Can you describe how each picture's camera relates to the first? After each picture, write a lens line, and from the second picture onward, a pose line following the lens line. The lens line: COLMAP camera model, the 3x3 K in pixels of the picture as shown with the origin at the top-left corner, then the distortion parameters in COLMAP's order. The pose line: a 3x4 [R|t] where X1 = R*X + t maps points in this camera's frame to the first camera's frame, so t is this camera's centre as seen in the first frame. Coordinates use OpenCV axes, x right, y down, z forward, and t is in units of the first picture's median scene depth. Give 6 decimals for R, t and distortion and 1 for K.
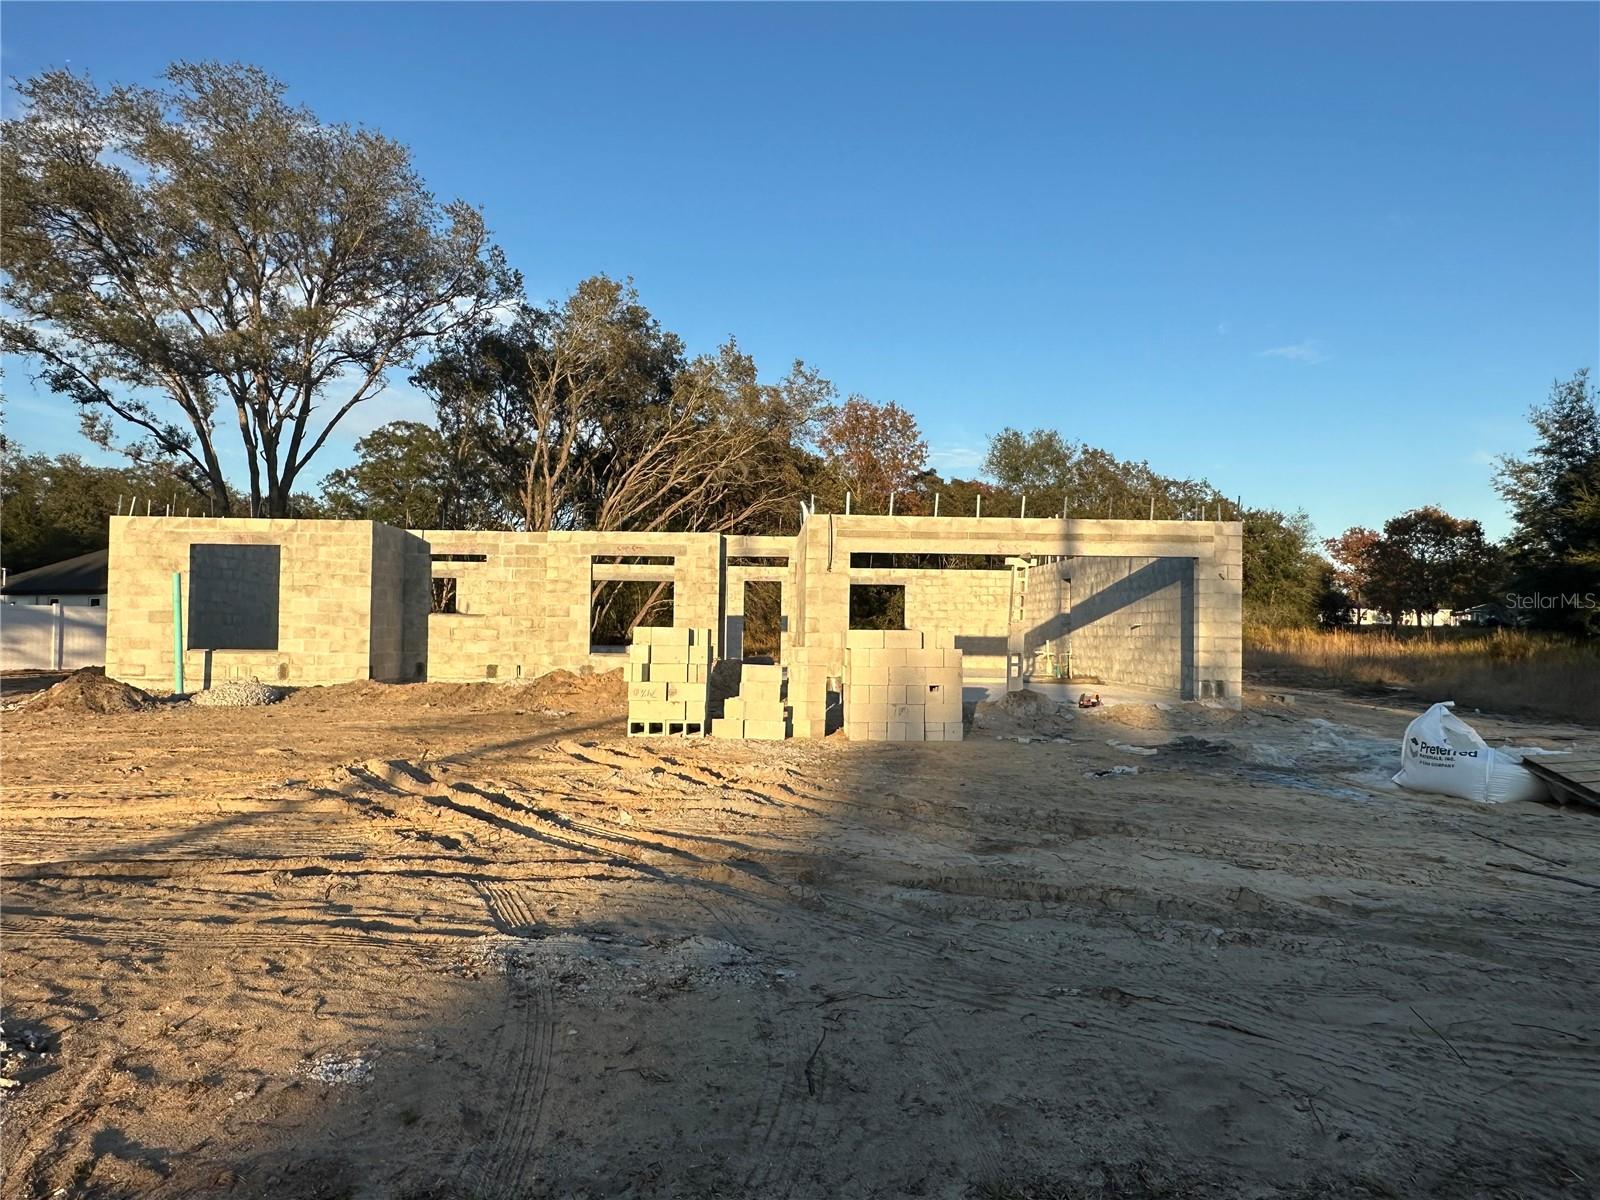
lens RADIAL K [[1136.2, 0, 782.2], [0, 1136.2, 602.0], [0, 0, 1]] dist [0.000454, 0.000241]
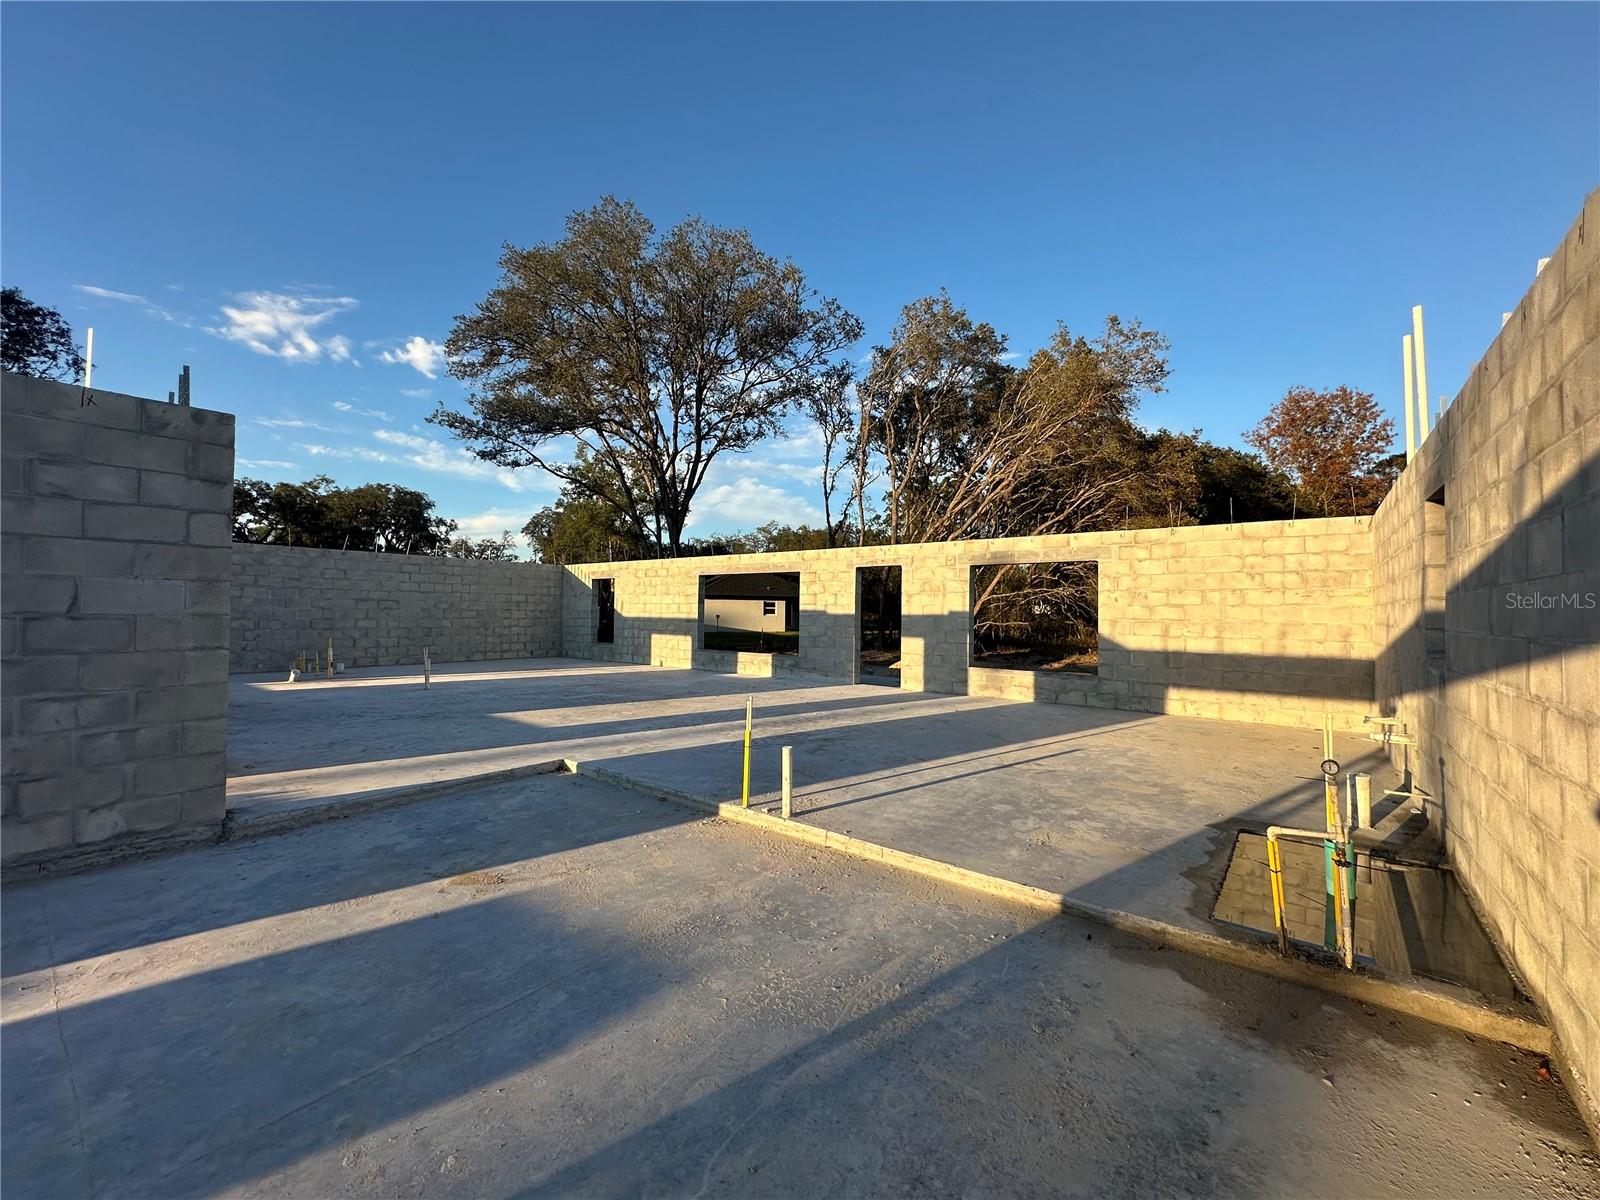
lens RADIAL K [[649.8, 0, 800.0], [0, 649.8, 600.0], [0, 0, 1]] dist [-0.000231, -0.000022]
pose [[0.779095, -0.018704, -0.626627, 0.193958], [0.020858, 0.999775, -0.003909, 0.002653], [0.626559, -0.010025, 0.779310, 0.654774]]
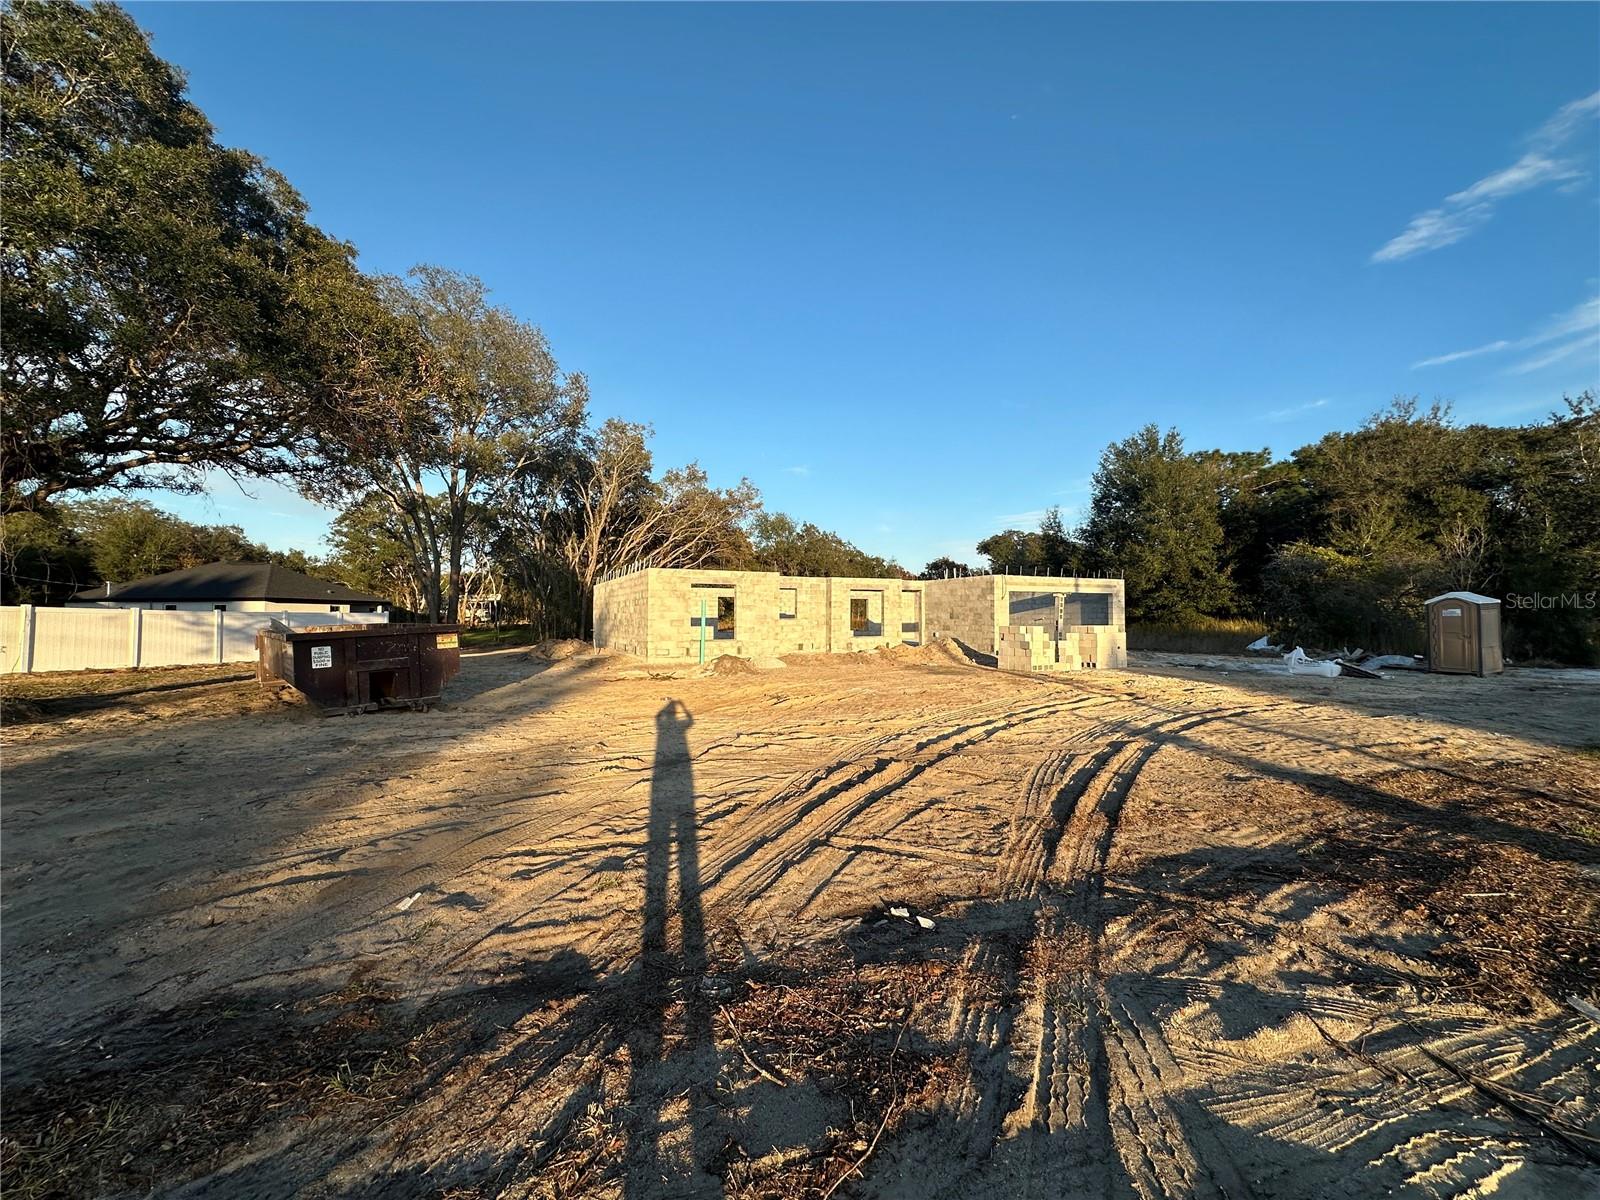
lens RADIAL K [[649.8, 0, 800.0], [0, 649.8, 600.0], [0, 0, 1]] dist [-0.000231, -0.000022]
pose [[0.912164, -0.002473, 0.409817, -0.498311], [0.001928, 0.999997, 0.001743, -0.016077], [-0.409820, -0.000800, 0.912166, -0.026345]]
